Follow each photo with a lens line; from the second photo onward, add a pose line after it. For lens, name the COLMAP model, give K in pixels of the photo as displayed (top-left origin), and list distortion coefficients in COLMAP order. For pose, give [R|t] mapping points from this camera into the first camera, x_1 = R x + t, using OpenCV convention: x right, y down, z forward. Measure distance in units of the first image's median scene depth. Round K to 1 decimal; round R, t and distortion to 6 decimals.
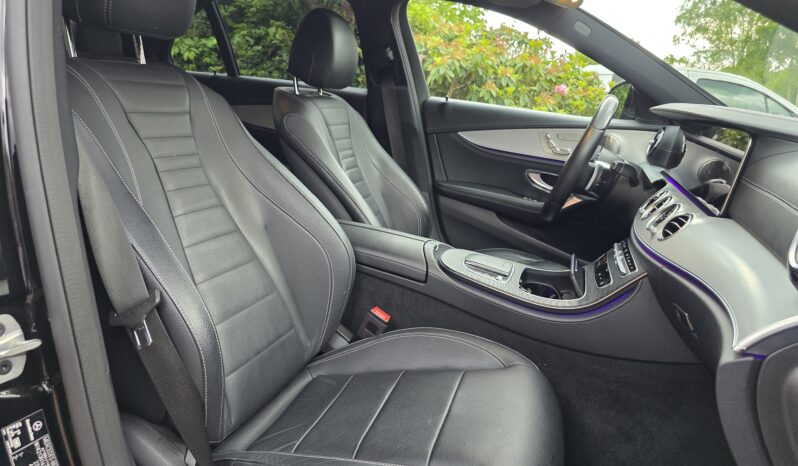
lens RADIAL K [[537.8, 0, 391.3], [0, 537.8, 231.8], [0, 0, 1]] dist [0.045378, -0.039225]
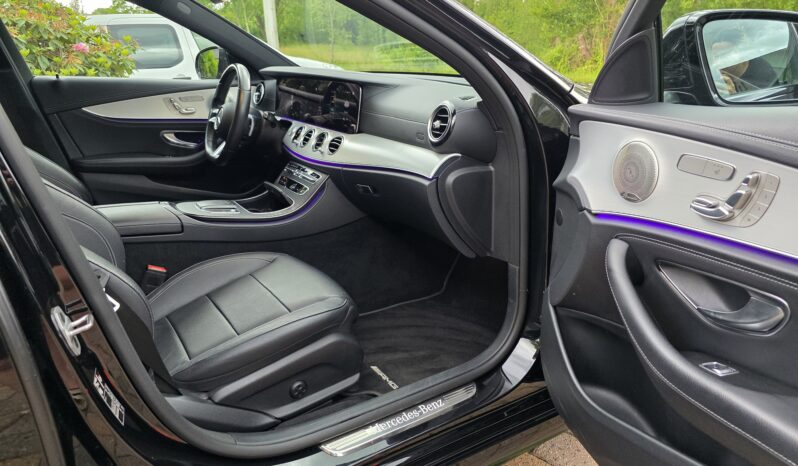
lens RADIAL K [[537.8, 0, 391.3], [0, 537.8, 231.8], [0, 0, 1]] dist [0.045378, -0.039225]
pose [[0.637627, -0.317848, 0.701715, -0.312862], [0.250845, 0.946933, 0.200986, -0.022695], [-0.728360, 0.047867, 0.683520, -0.131716]]
